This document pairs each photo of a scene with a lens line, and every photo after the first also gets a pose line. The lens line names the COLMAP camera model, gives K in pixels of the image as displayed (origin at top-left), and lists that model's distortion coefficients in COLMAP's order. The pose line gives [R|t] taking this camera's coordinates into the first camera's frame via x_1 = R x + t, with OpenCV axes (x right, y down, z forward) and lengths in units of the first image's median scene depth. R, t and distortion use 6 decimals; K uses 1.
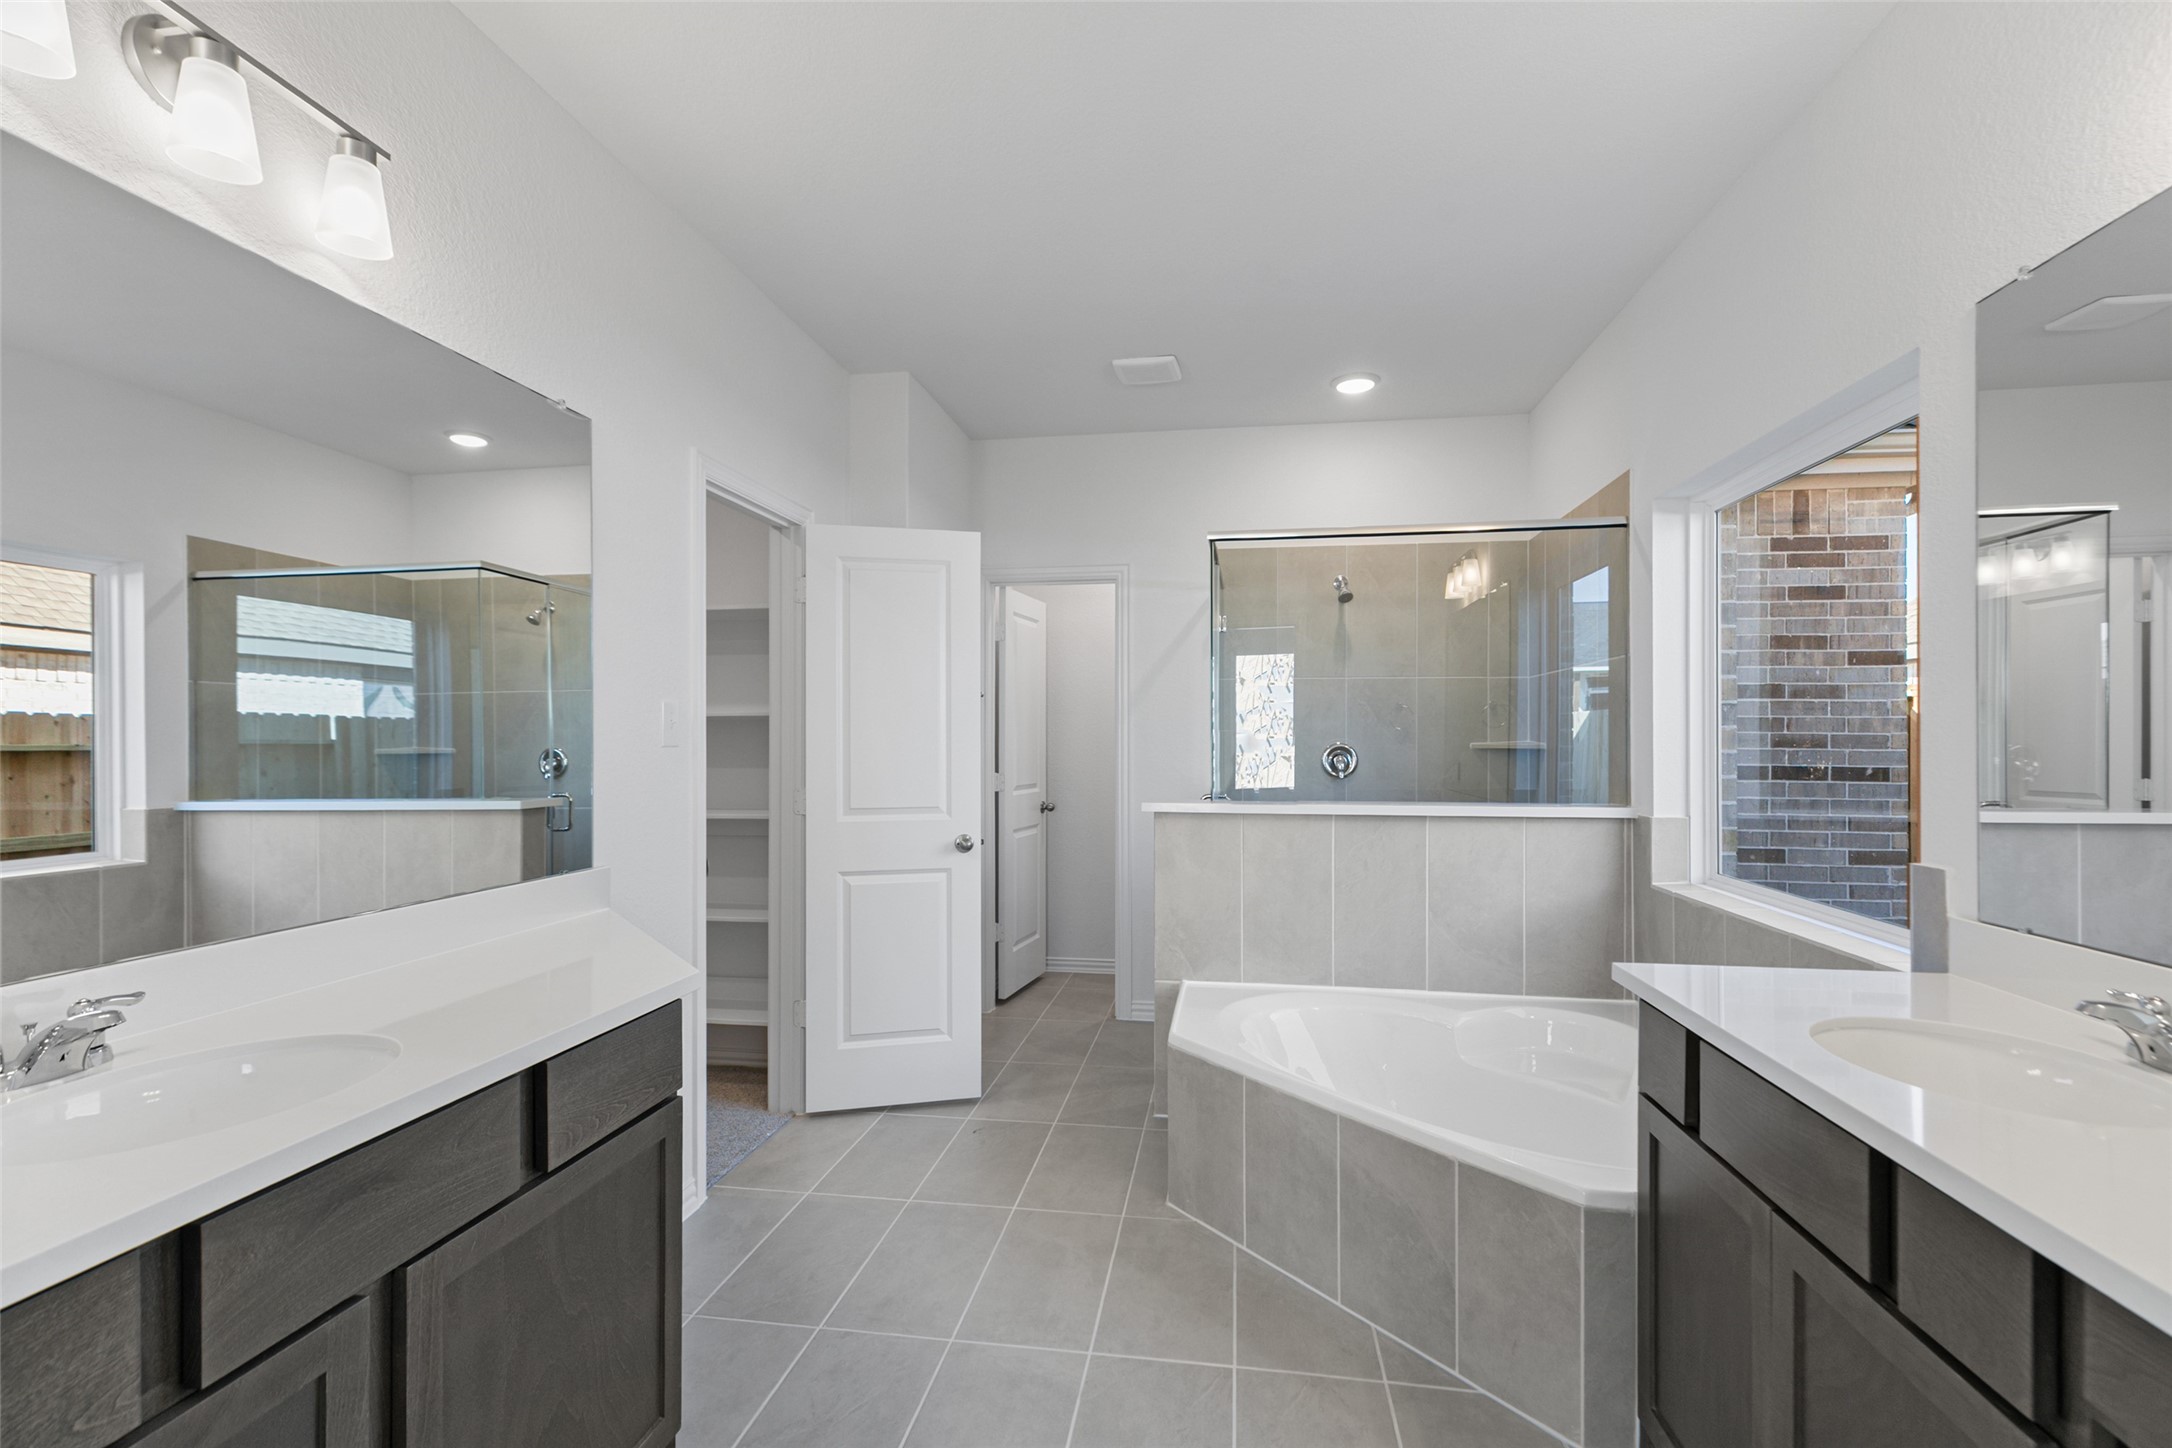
lens RADIAL K [[972.2, 0, 1088.1], [0, 972.2, 734.0], [0, 0, 1]] dist [0.000789, -0.000143]
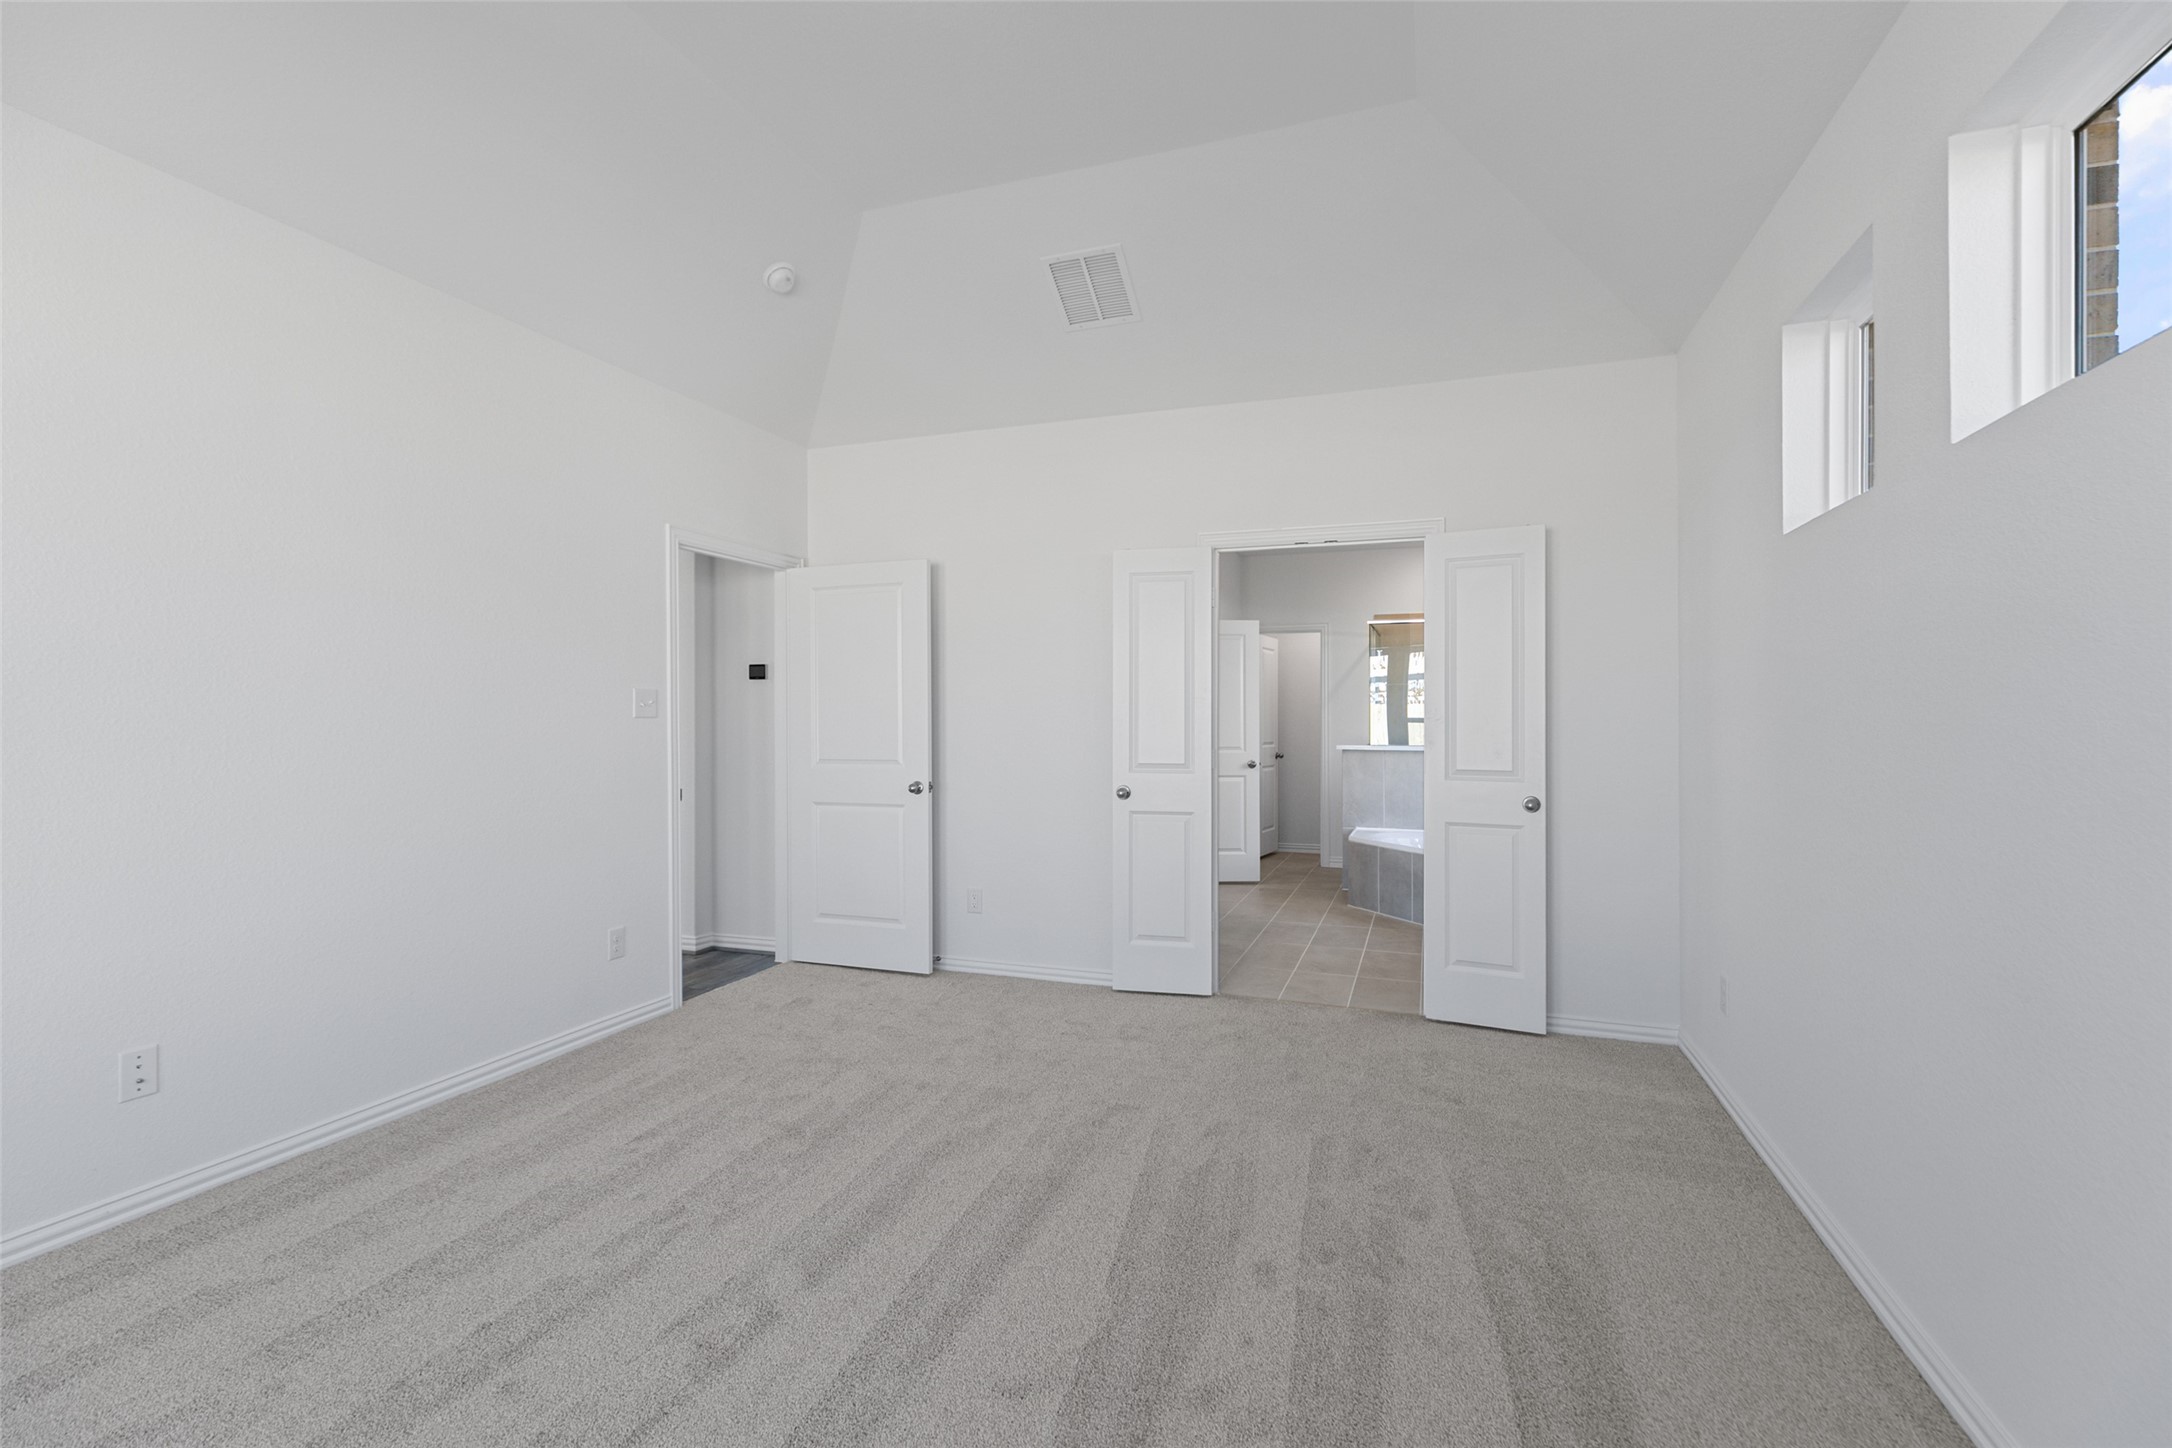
lens RADIAL K [[972.2, 0, 1088.1], [0, 972.2, 734.0], [0, 0, 1]] dist [0.000789, -0.000143]
pose [[0.981741, -0.004866, -0.190162, -0.074903], [0.008719, 0.999773, 0.019430, 0.000264], [0.190025, -0.020734, 0.981560, -1.221528]]
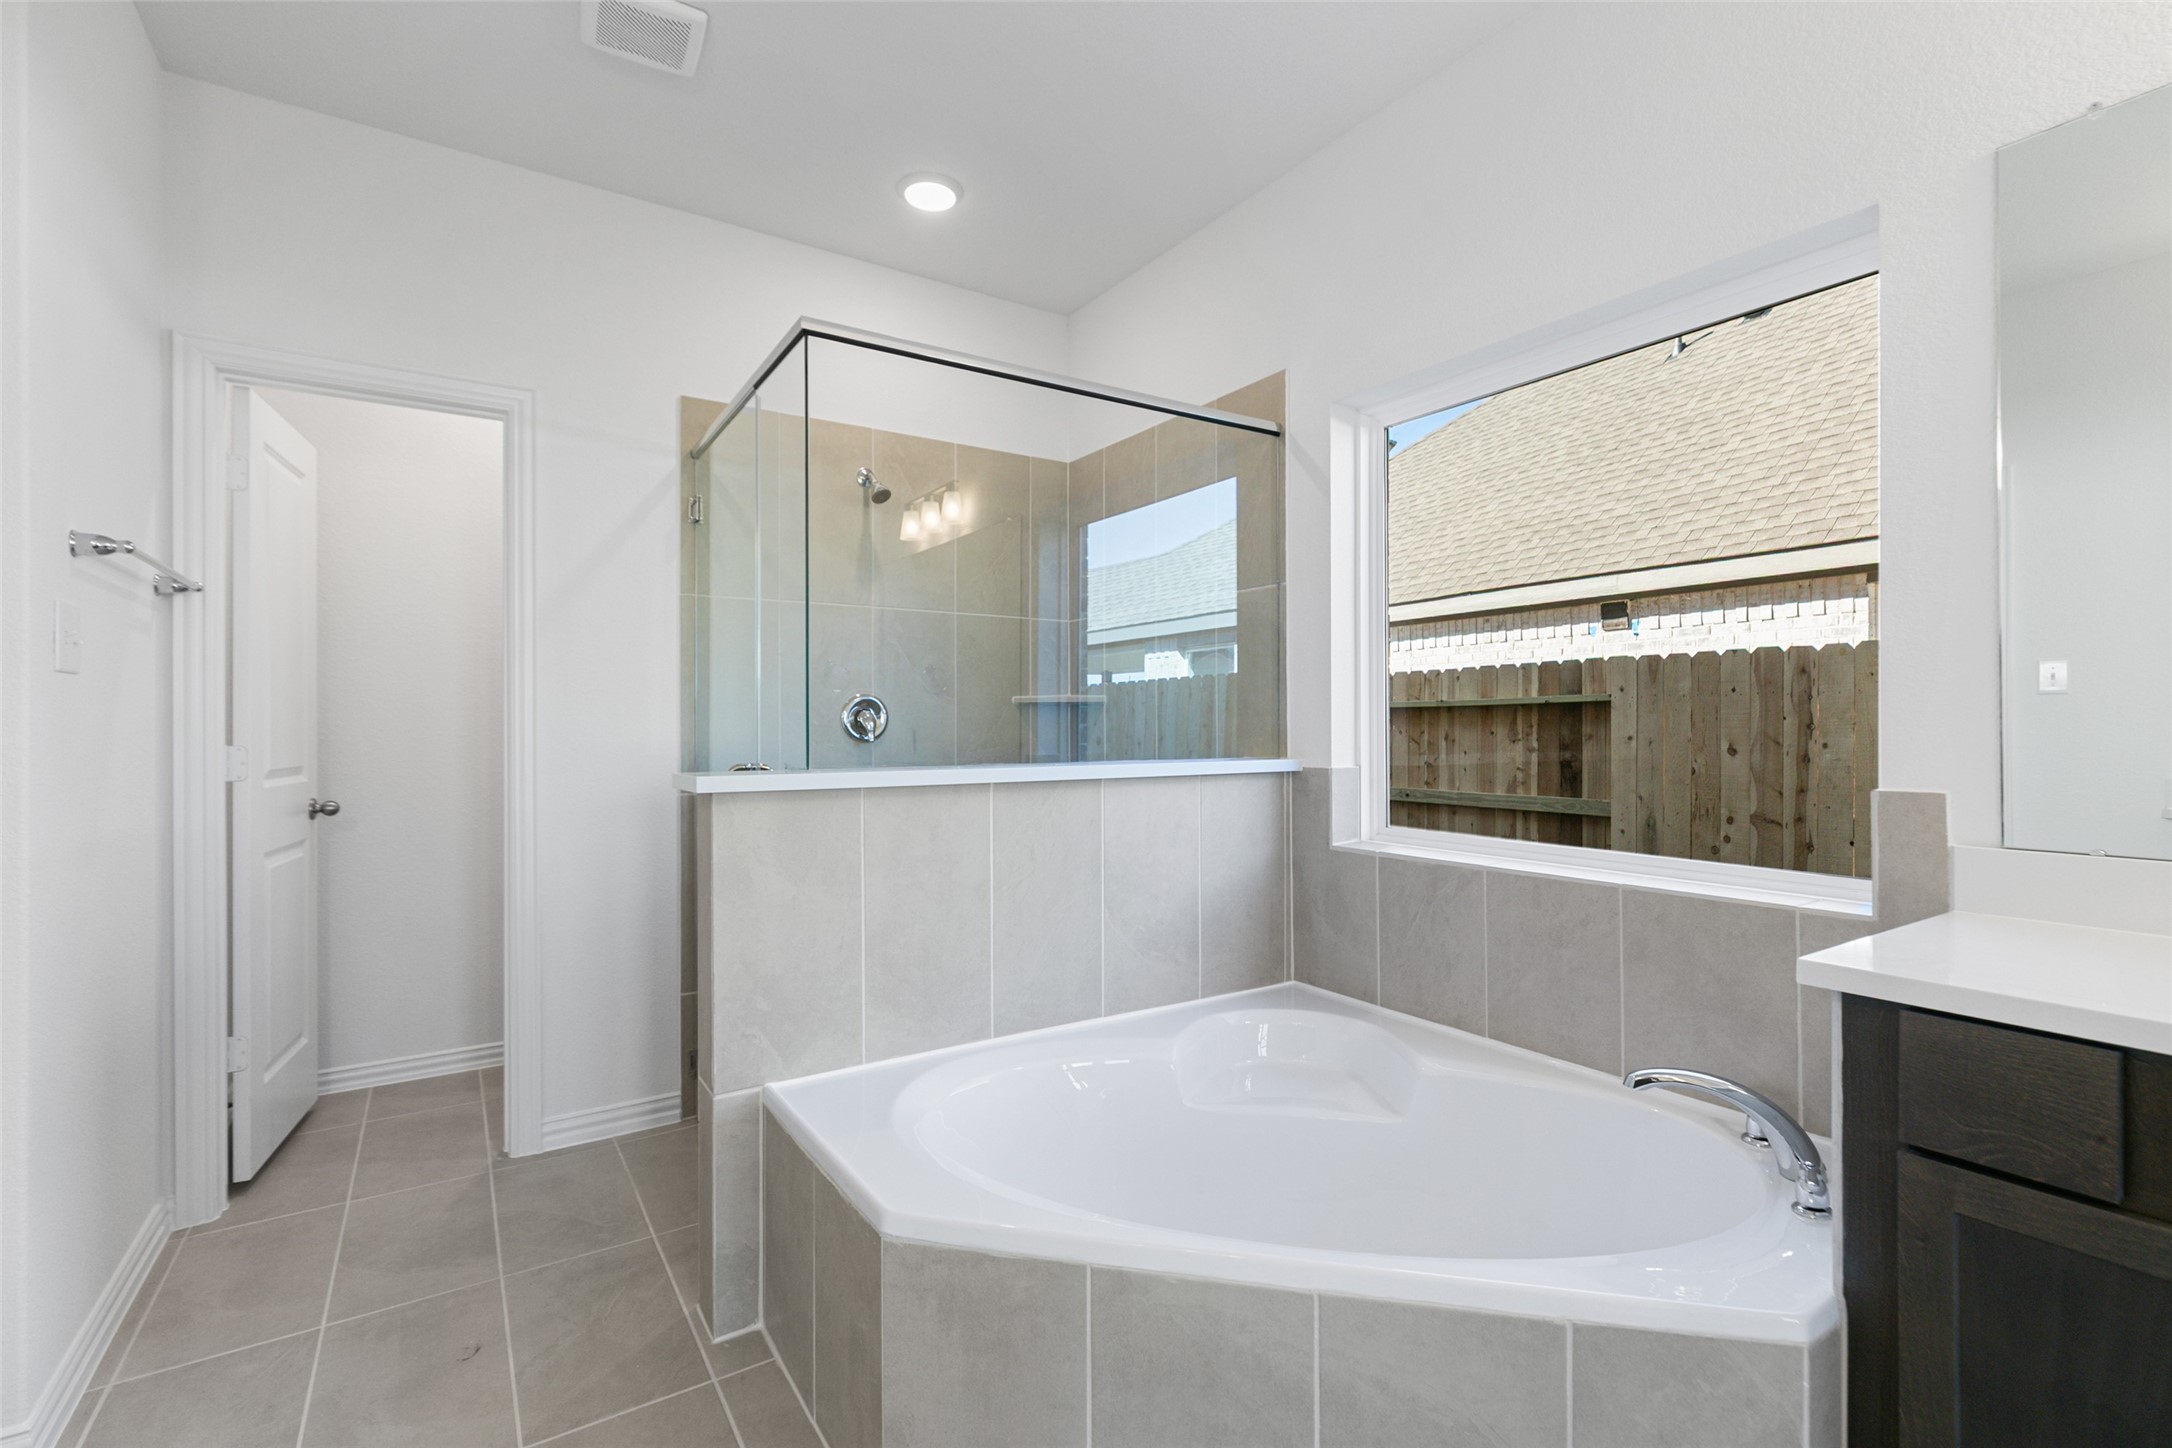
lens RADIAL K [[971.4, 0, 1086.0], [0, 971.4, 724.0], [0, 0, 1]] dist [0.007673, 0.000145]
pose [[0.742077, -0.001351, 0.670313, -0.148075], [-0.000706, 0.999996, 0.002797, 0.038971], [-0.670314, -0.002549, 0.742073, 0.448028]]
